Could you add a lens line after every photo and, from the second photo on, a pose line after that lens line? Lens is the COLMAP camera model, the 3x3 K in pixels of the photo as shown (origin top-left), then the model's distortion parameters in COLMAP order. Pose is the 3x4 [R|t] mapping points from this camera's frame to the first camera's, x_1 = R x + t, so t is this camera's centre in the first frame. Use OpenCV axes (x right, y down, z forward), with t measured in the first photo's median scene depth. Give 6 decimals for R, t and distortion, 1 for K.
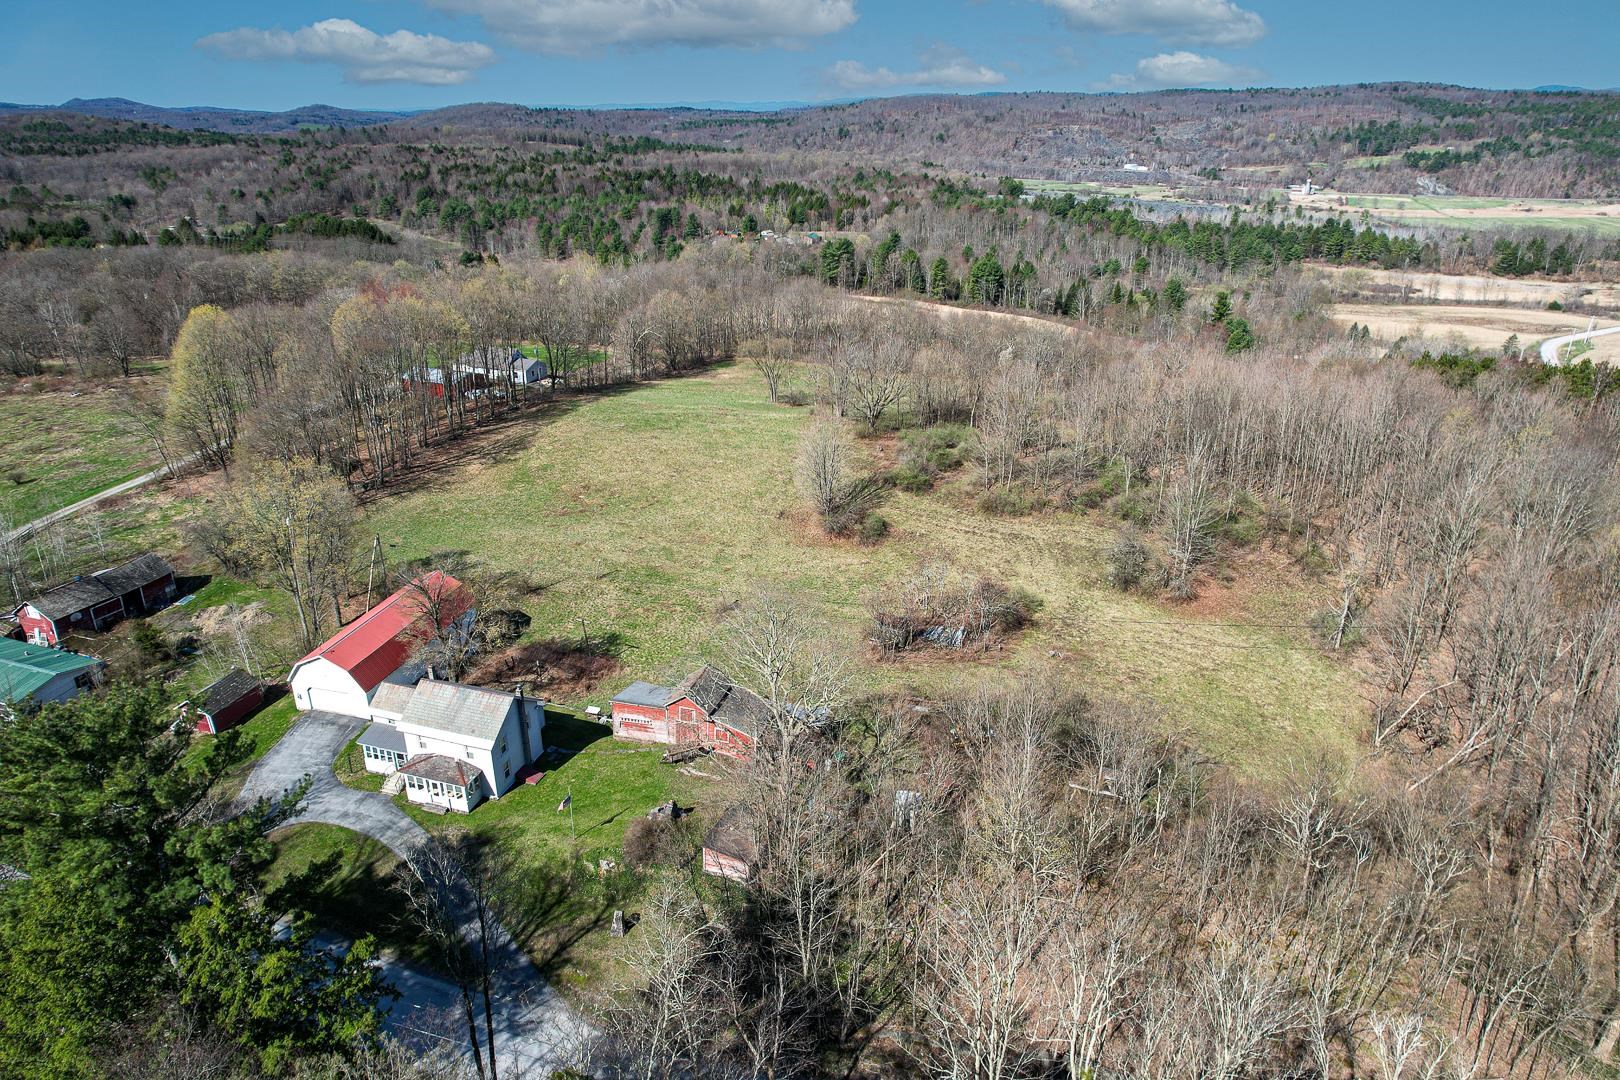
lens RADIAL K [[1028.3, 0, 810.0], [0, 1028.3, 540.0], [0, 0, 1]] dist [-0.008452, -0.001598]
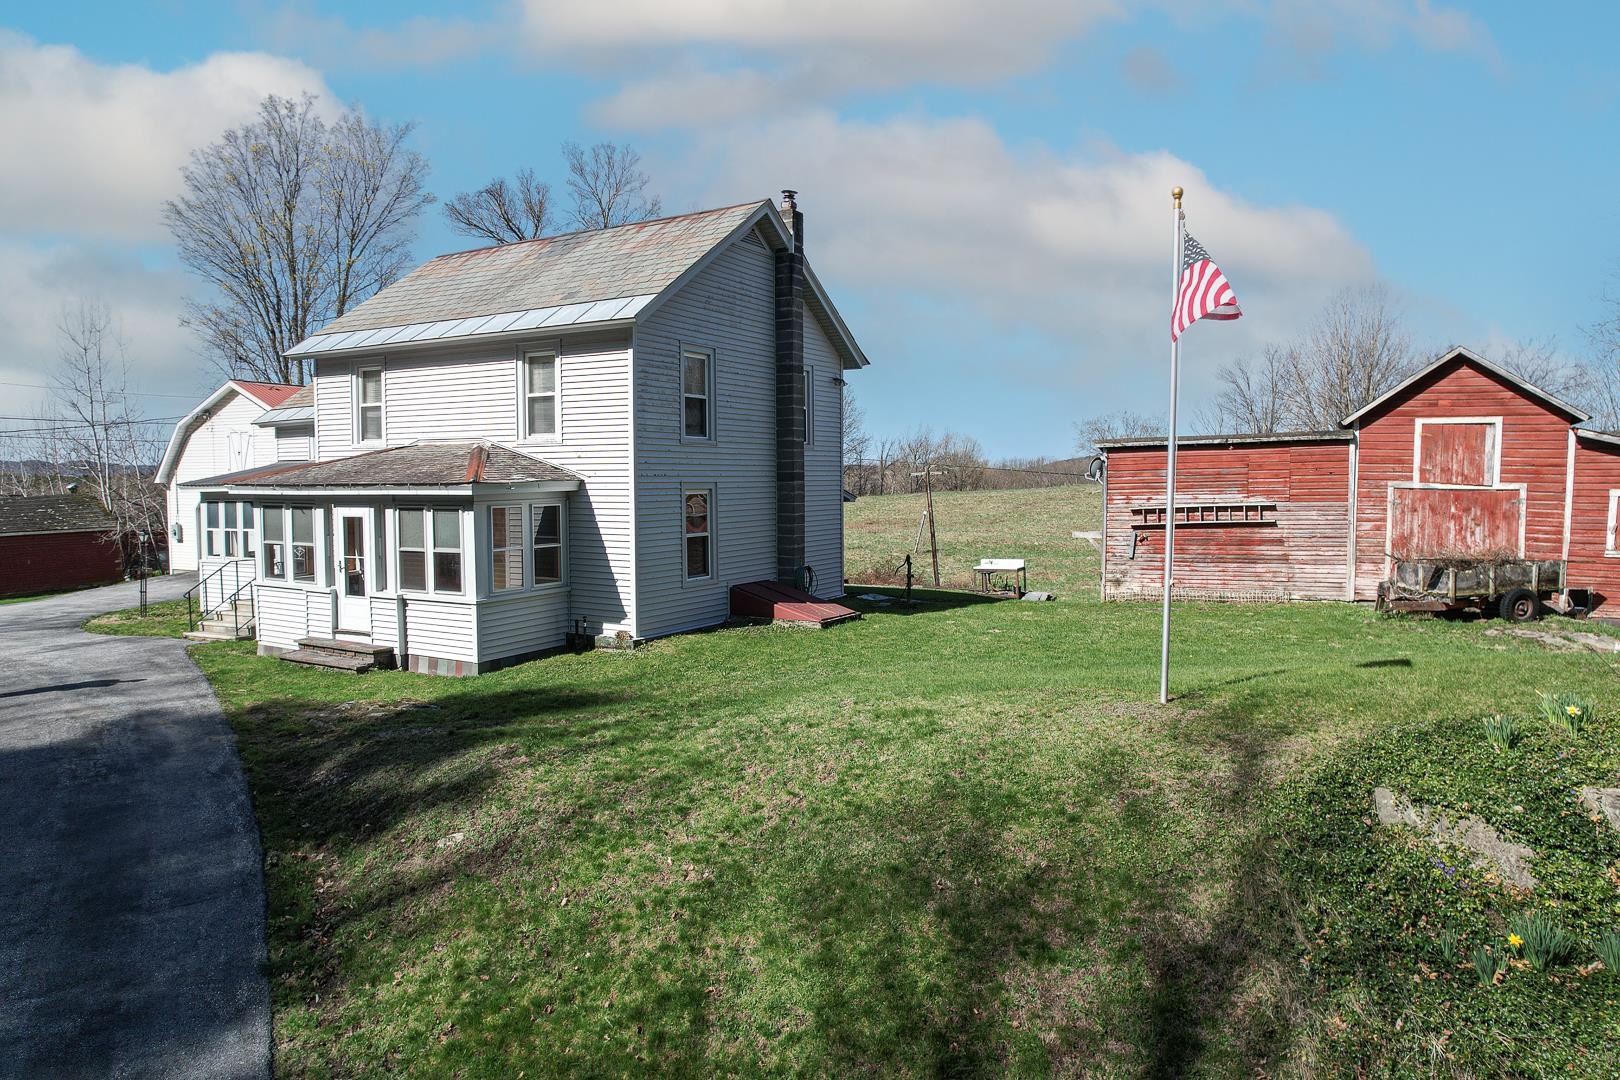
lens RADIAL K [[1018.1, 0, 810.0], [0, 1018.1, 540.0], [0, 0, 1]] dist [-0.071268, 0.067258]
pose [[0.977528, 0.015865, -0.210209, -0.232619], [-0.087640, 0.937490, -0.336795, 0.296023], [0.191726, 0.347650, 0.917813, 0.825891]]
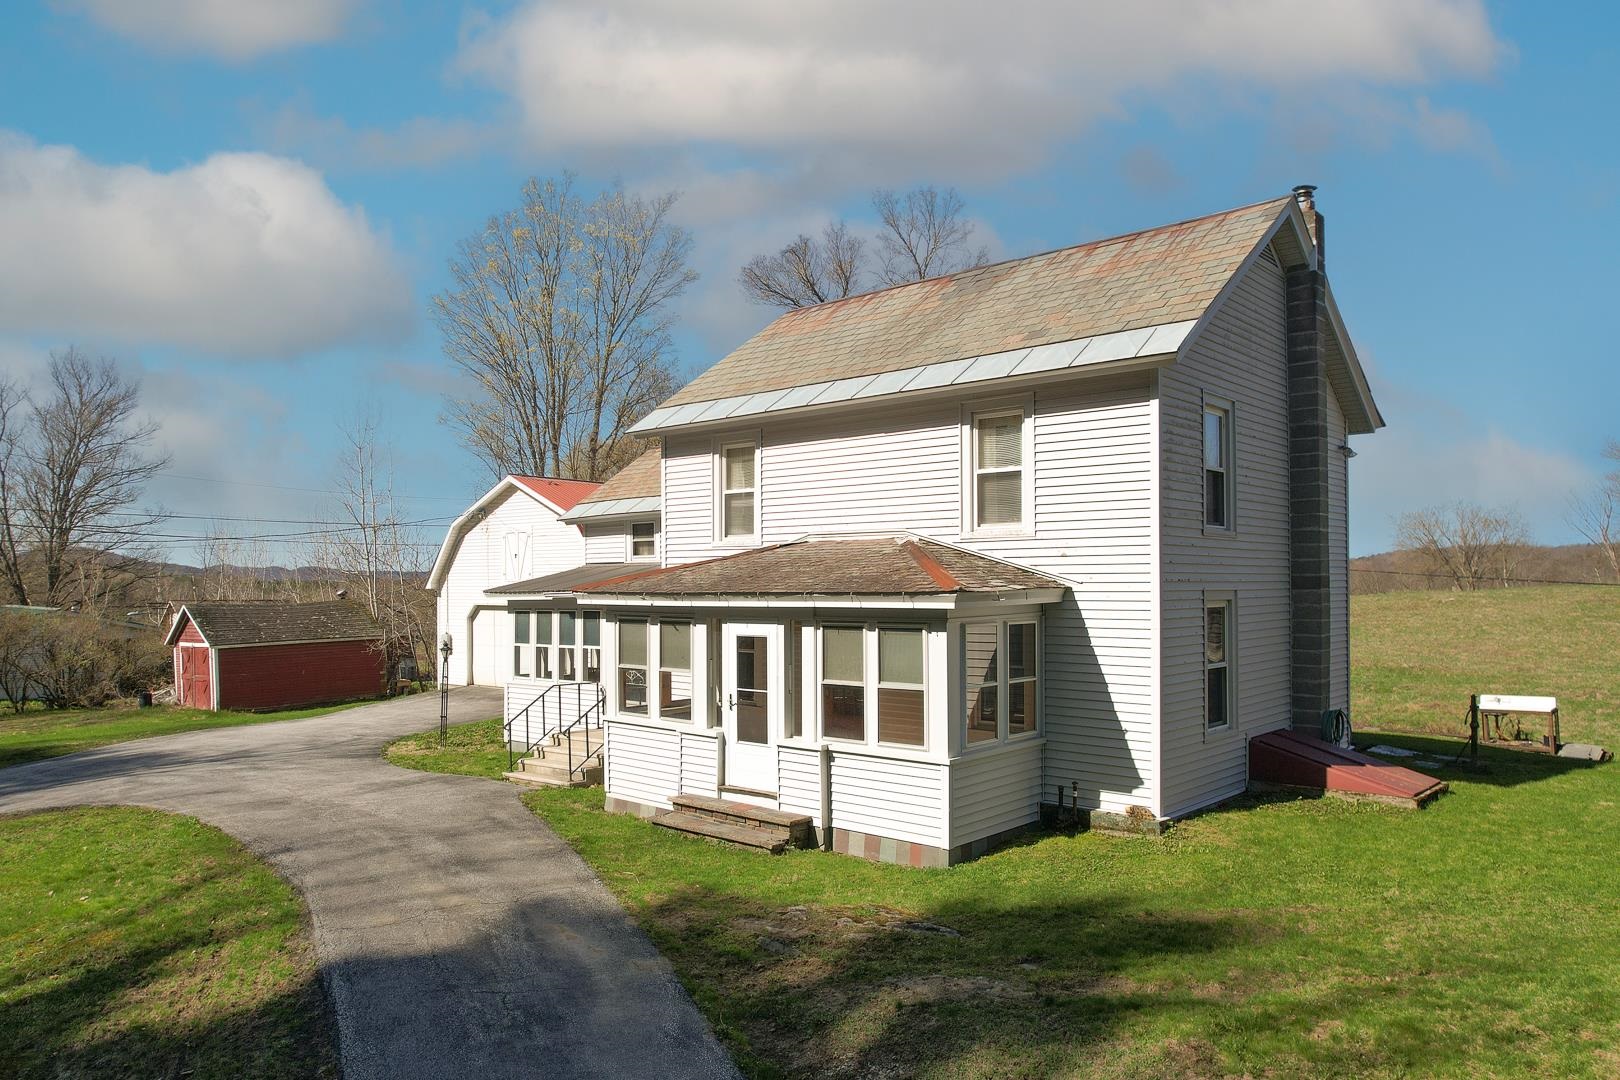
lens RADIAL K [[1098.9, 0, 758.6], [0, 1098.9, 577.1], [0, 0, 1]] dist [-0.031259, 0.001080]
pose [[0.899857, -0.000609, -0.436185, -0.290541], [-0.177010, 0.913446, -0.366448, 0.284143], [0.398655, 0.406959, 0.821863, 0.852591]]
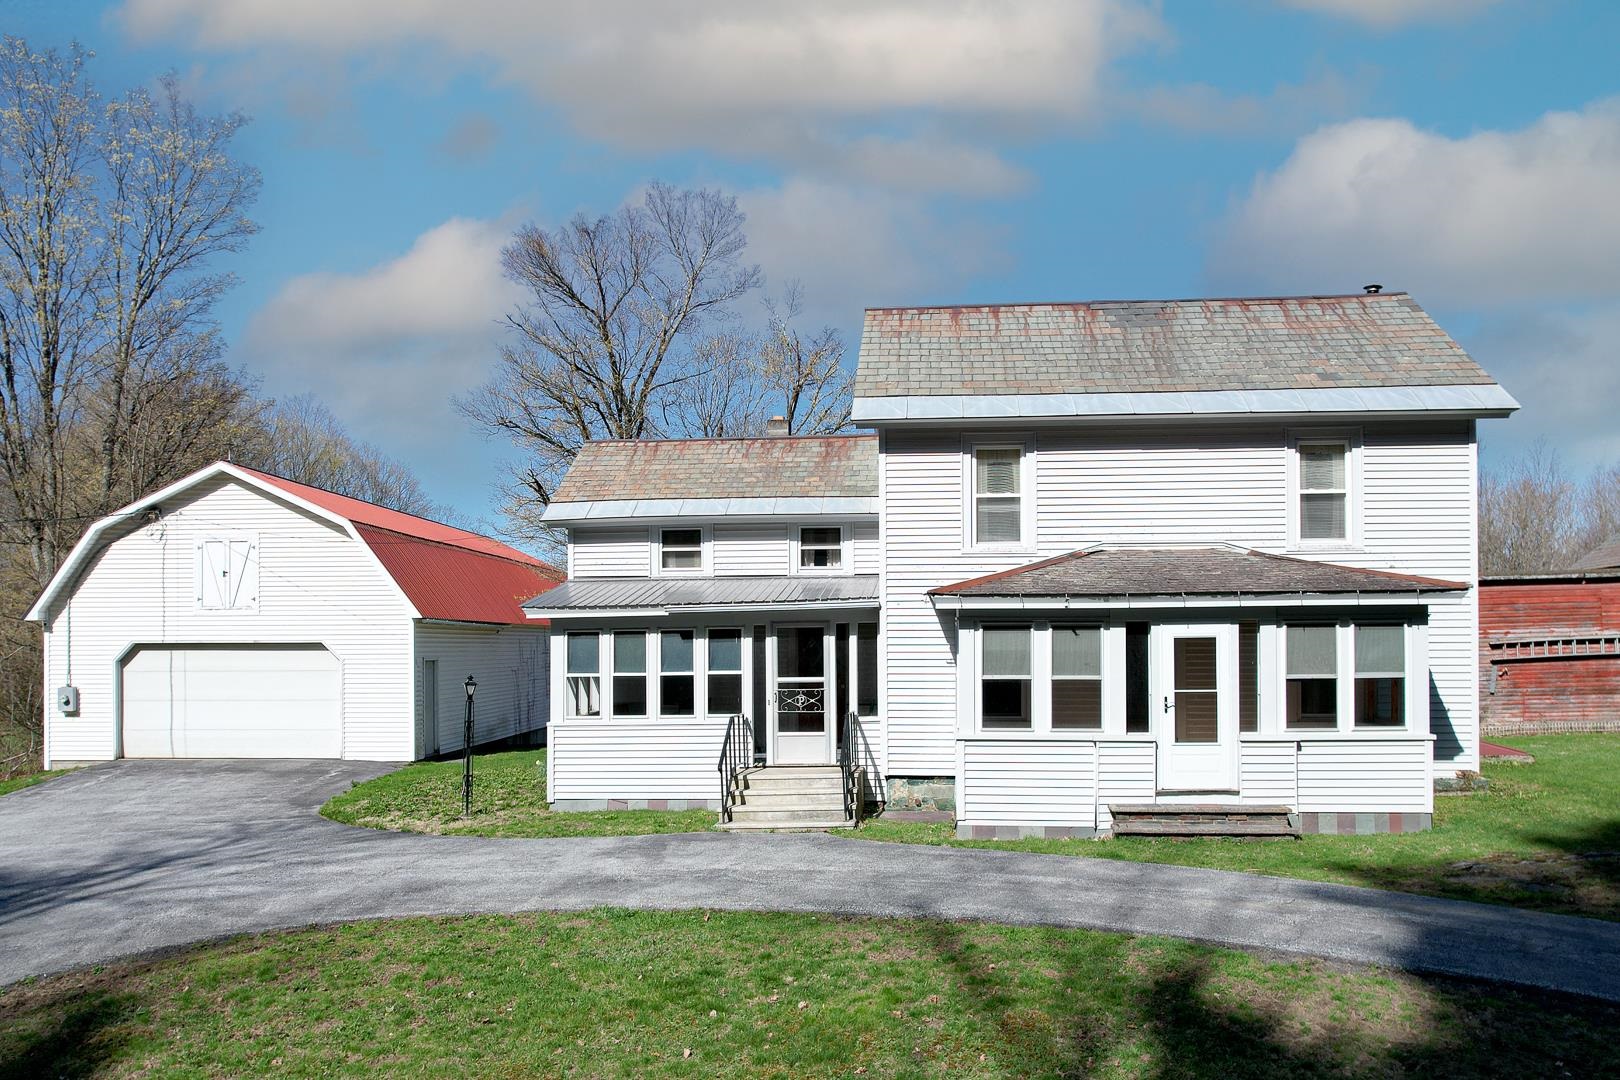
lens RADIAL K [[1203.1, 0, 810.1], [0, 1203.1, 633.7], [0, 0, 1]] dist [-0.032920, 0.000625]
pose [[0.978220, 0.002939, 0.207550, -0.453892], [0.082983, 0.910982, -0.404012, 0.299504], [-0.190261, 0.412436, 0.890897, 0.841157]]
